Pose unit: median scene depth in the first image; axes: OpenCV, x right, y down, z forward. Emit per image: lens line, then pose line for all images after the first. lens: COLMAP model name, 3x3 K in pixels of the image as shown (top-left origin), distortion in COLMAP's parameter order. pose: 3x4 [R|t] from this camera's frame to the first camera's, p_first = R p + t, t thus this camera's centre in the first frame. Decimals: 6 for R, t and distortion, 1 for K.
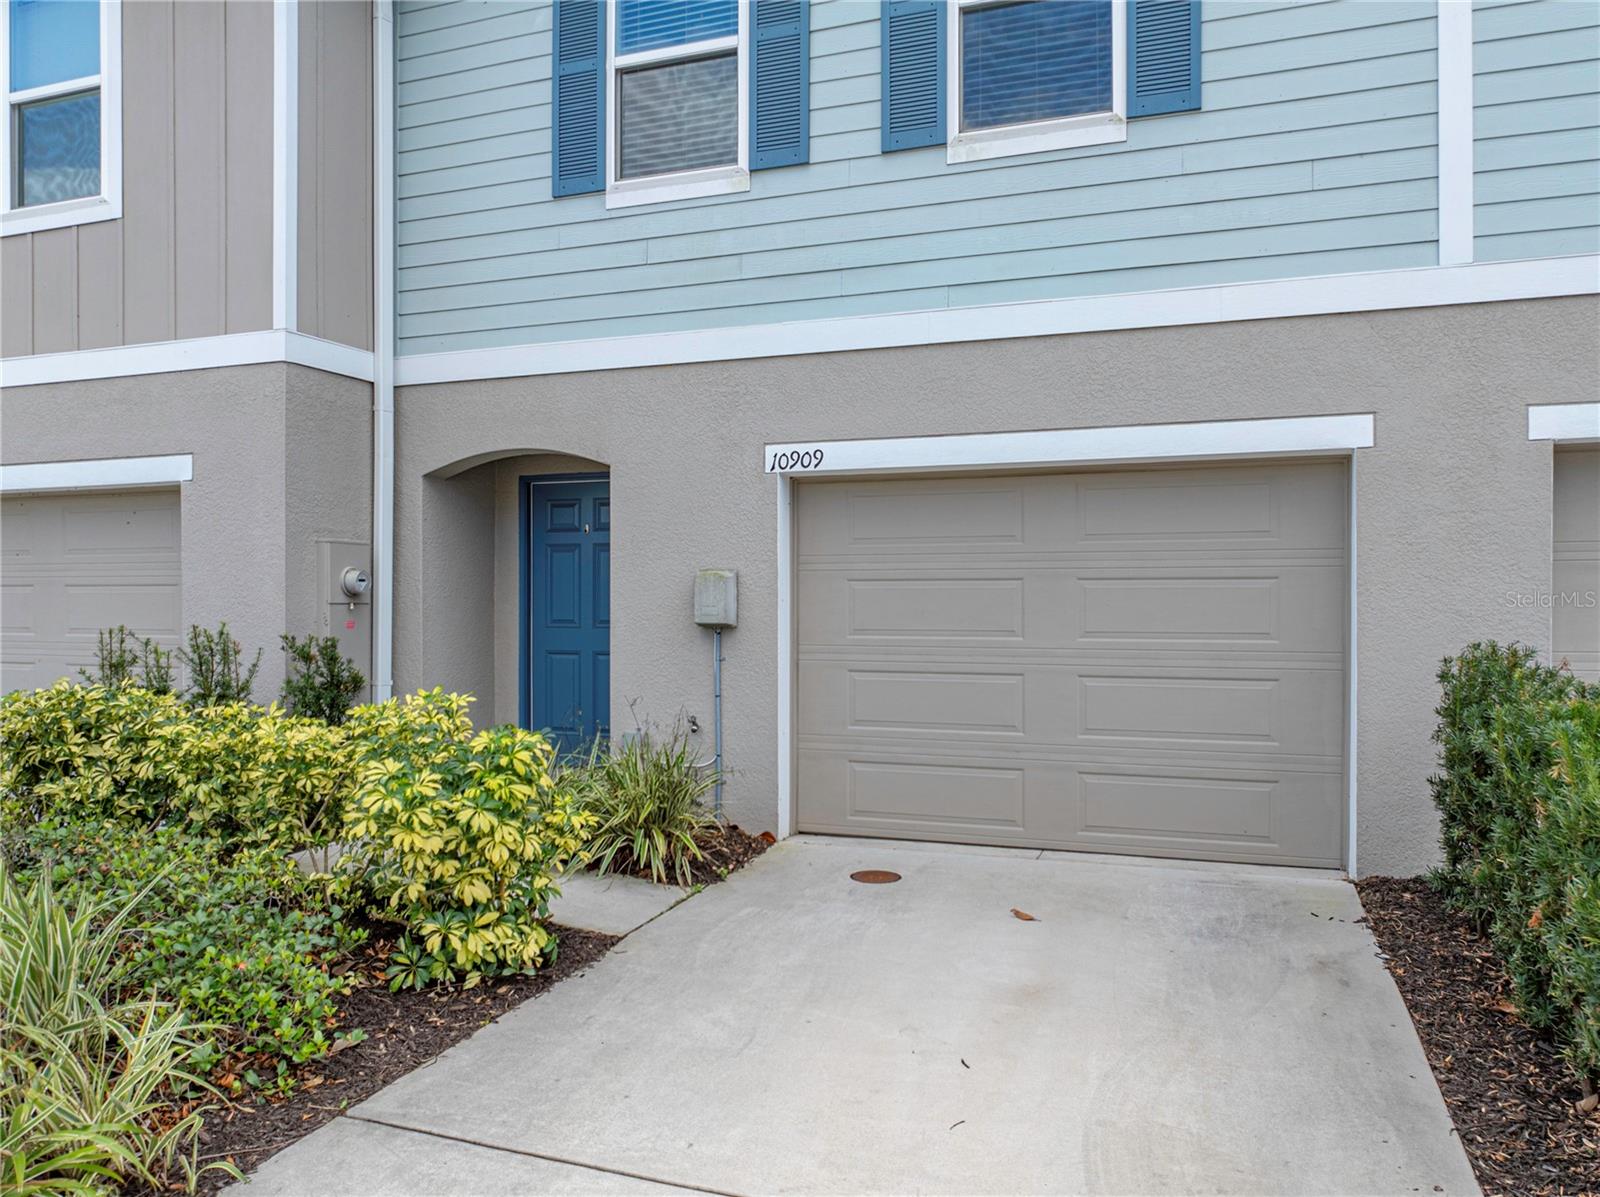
lens RADIAL K [[1137.8, 0, 808.7], [0, 1137.8, 614.9], [0, 0, 1]] dist [-0.025987, 0.016058]
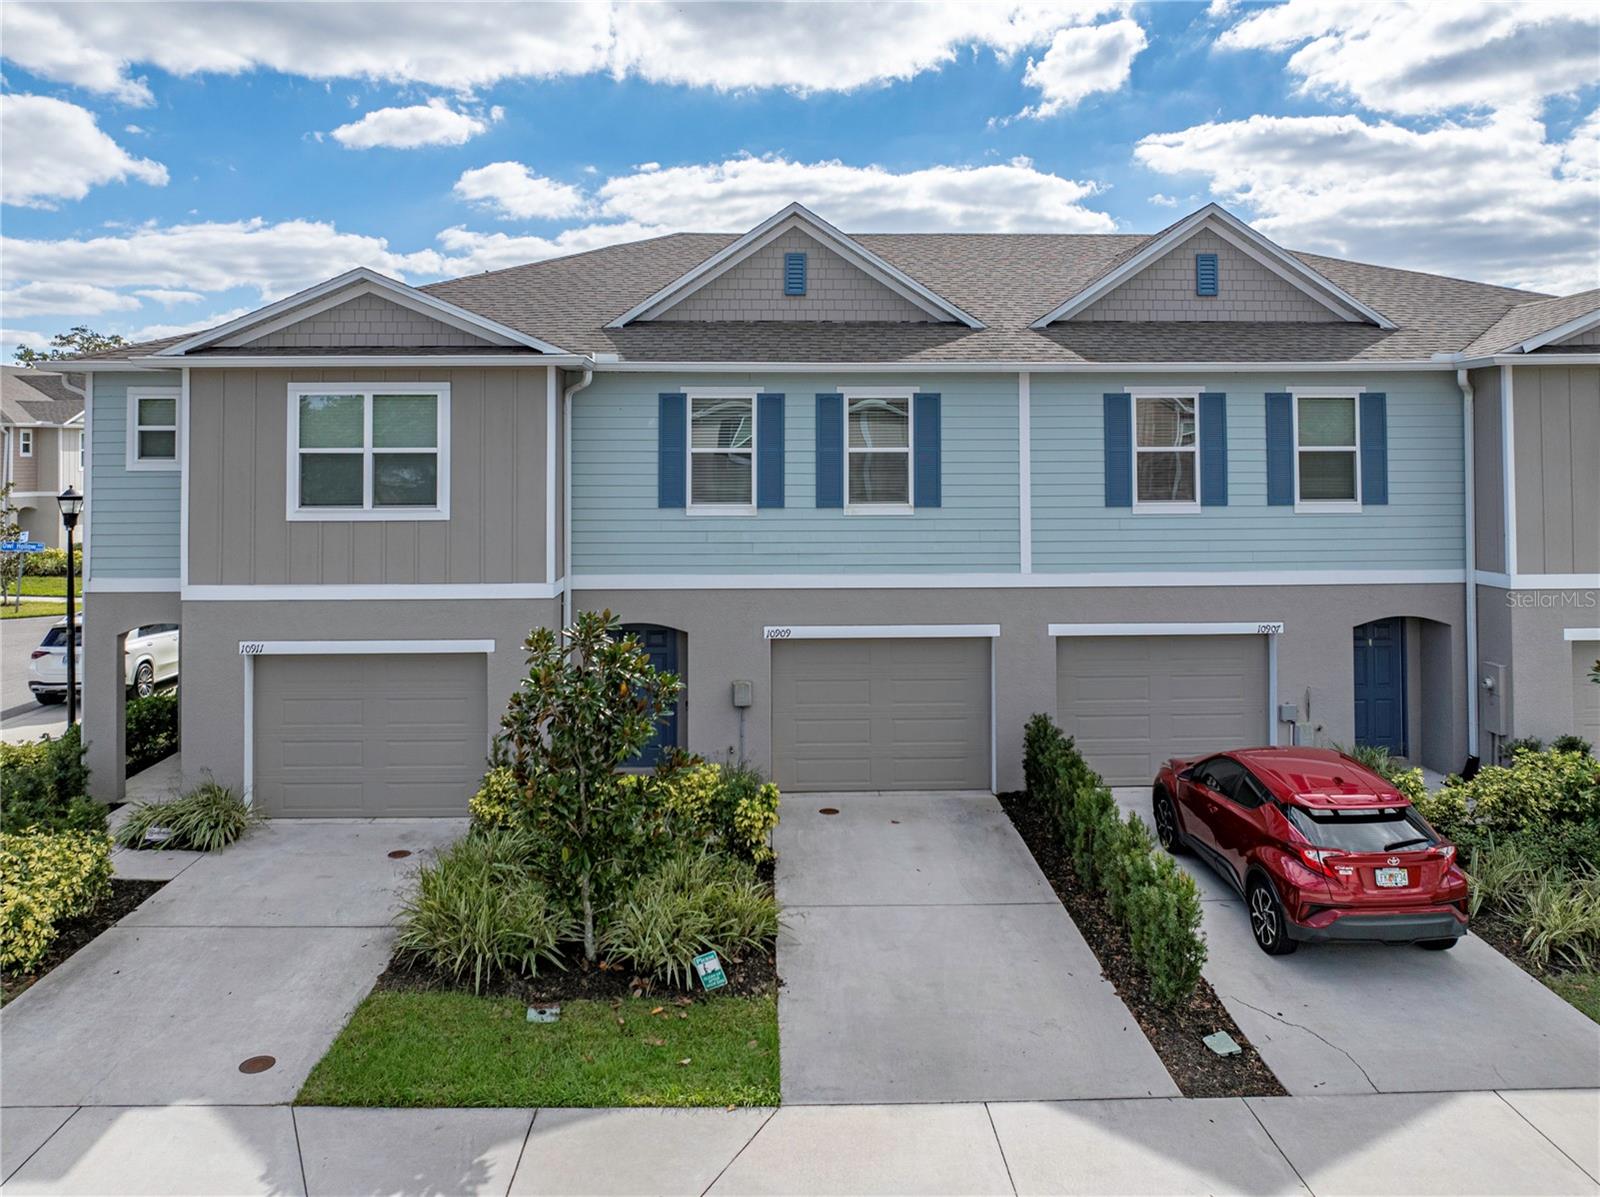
lens RADIAL K [[1137.8, 0, 795.2], [0, 1137.8, 453.6], [0, 0, 1]] dist [-0.025987, 0.016058]
pose [[0.931400, 0.002448, 0.363990, -0.859000], [0.005674, 0.999758, -0.021244, -0.470939], [-0.363954, 0.021852, 0.931161, -1.241245]]
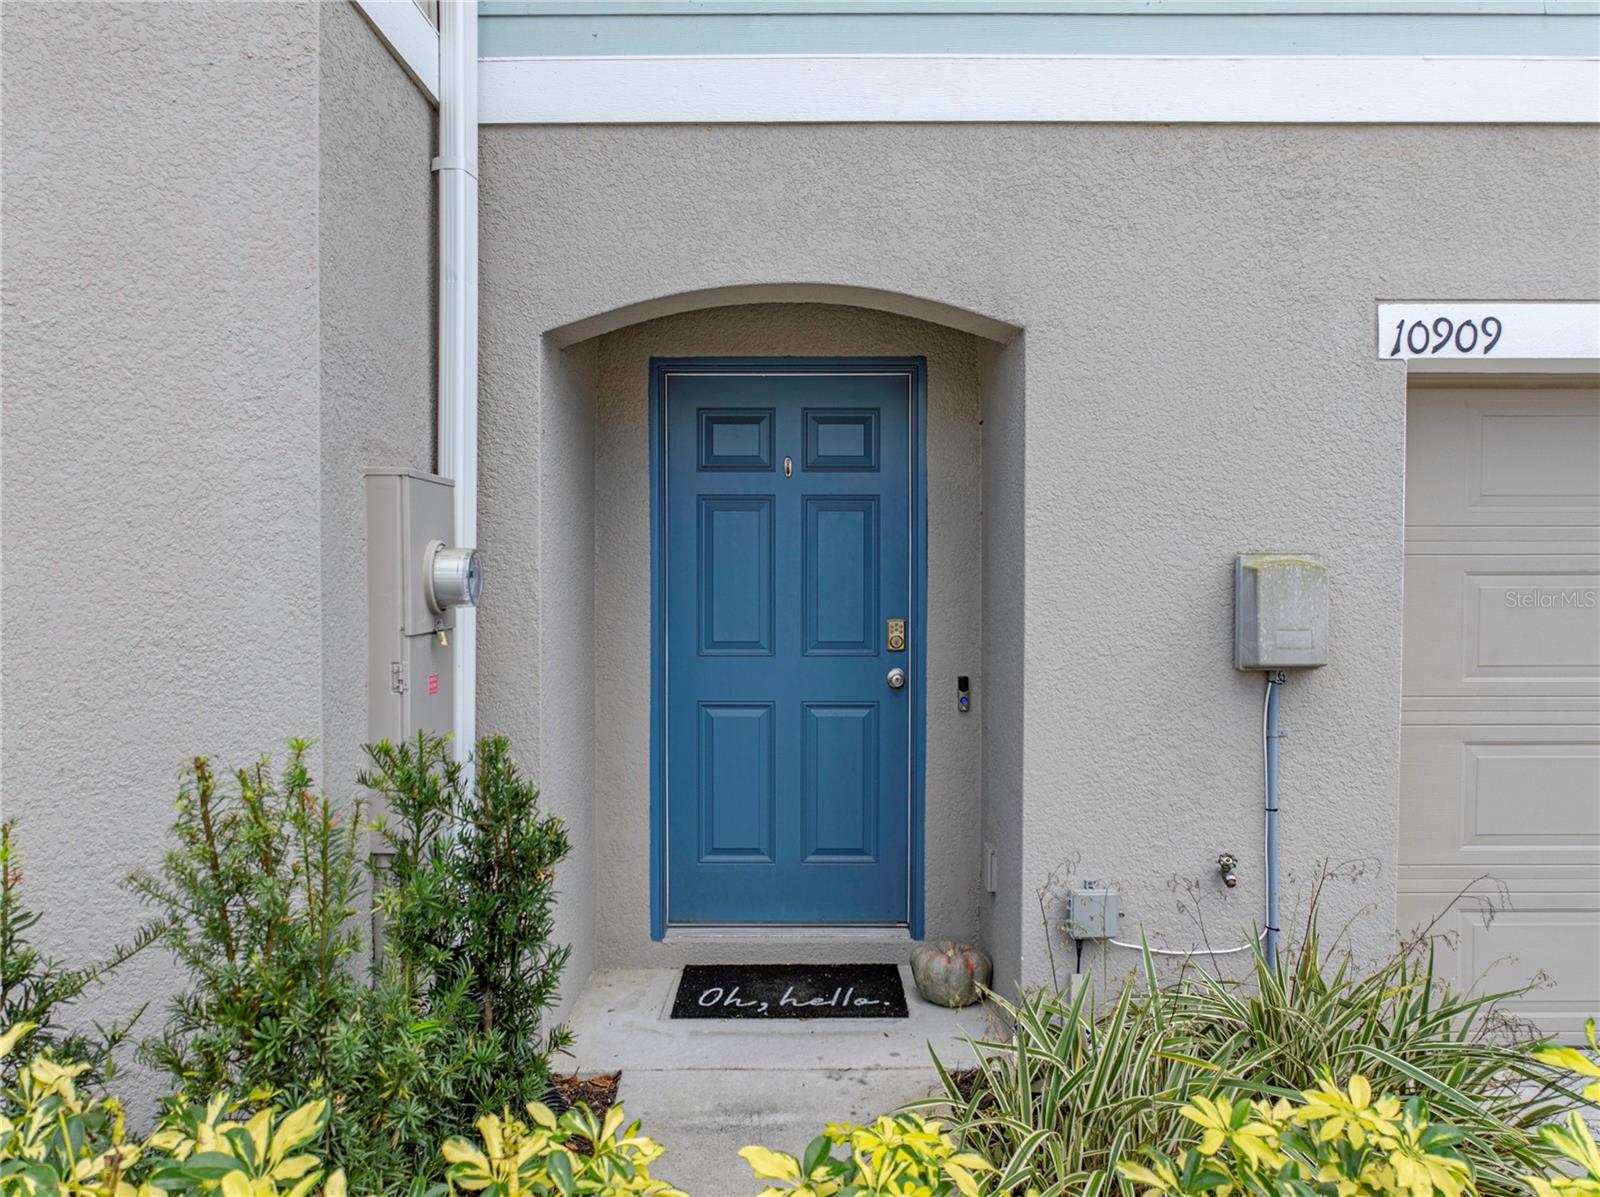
lens RADIAL K [[1137.8, 0, 807.8], [0, 1137.8, 593.8], [0, 0, 1]] dist [-0.025987, 0.016058]
pose [[0.943063, -0.008454, 0.332507, -0.458613], [0.004617, 0.999913, 0.012326, -0.030626], [-0.332583, -0.010089, 0.943020, 0.643145]]
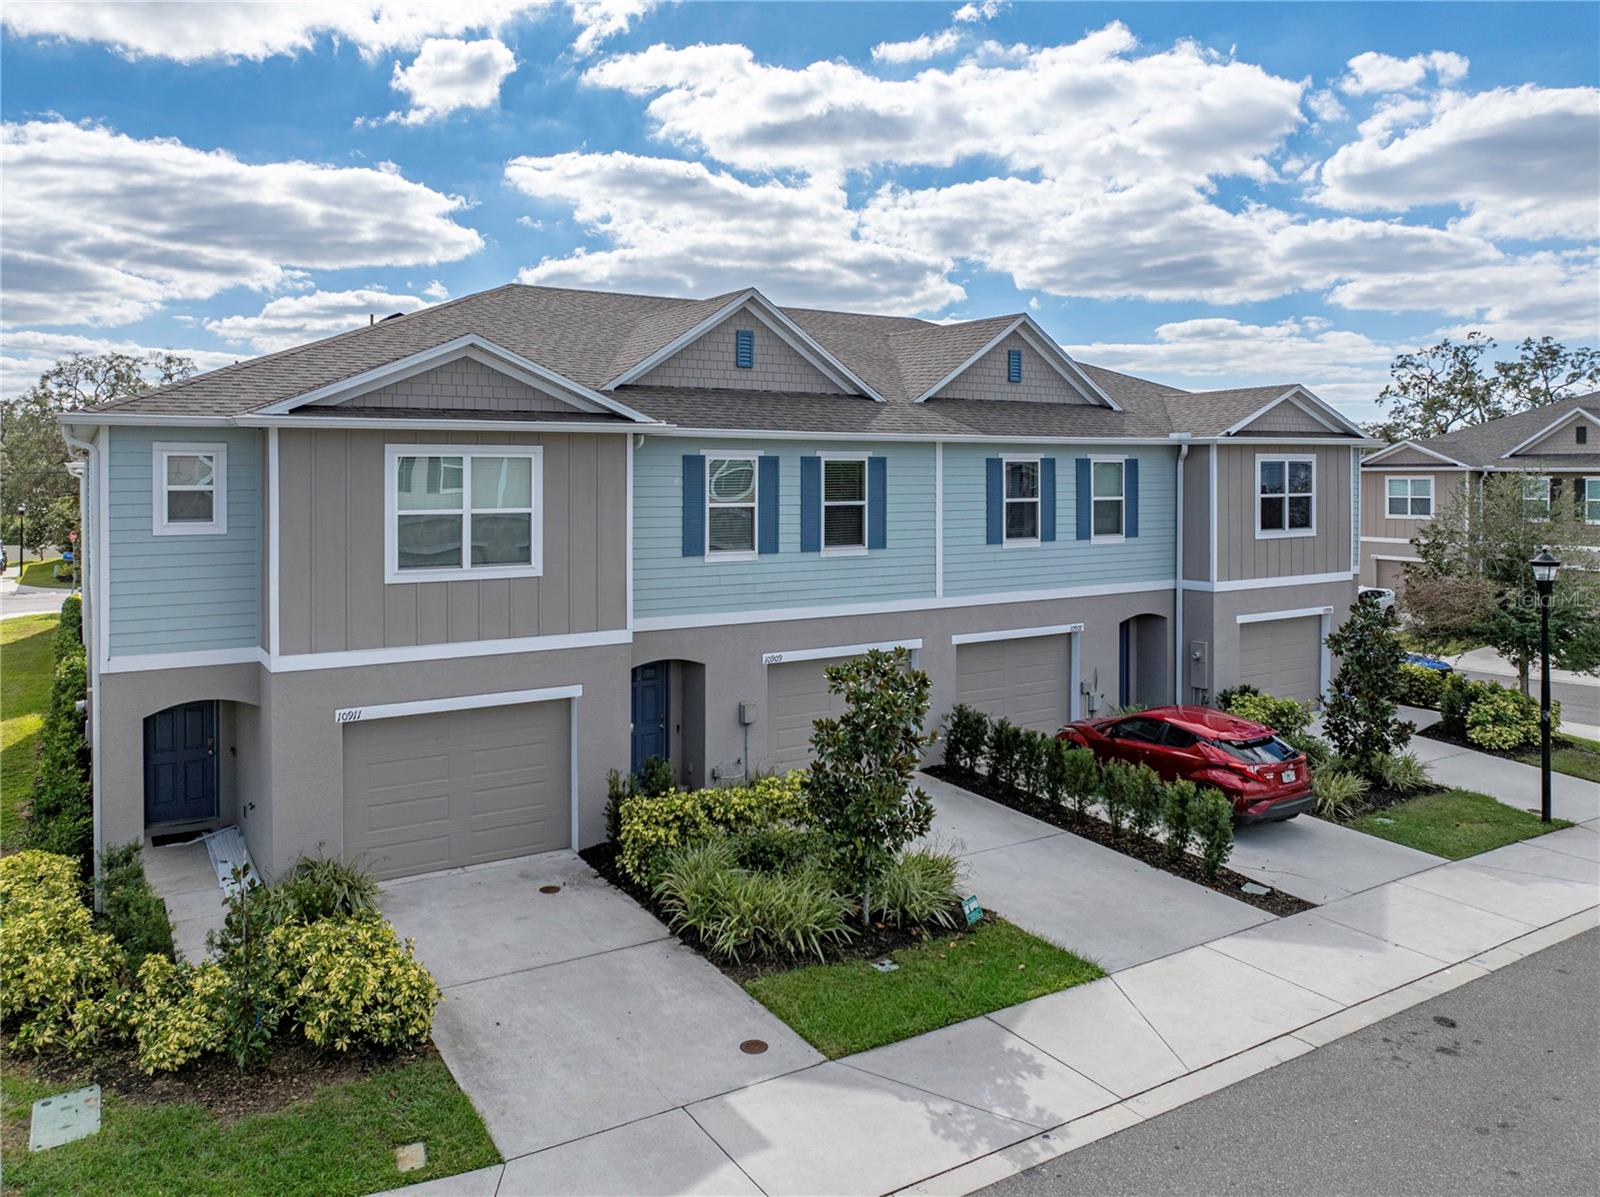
lens RADIAL K [[1137.8, 0, 767.7], [0, 1137.8, 481.8], [0, 0, 1]] dist [-0.025987, 0.016058]
pose [[0.632837, -0.002839, 0.774280, -2.230100], [0.011899, 0.999911, -0.006059, -0.568222], [-0.774194, 0.013047, 0.632814, -0.769102]]
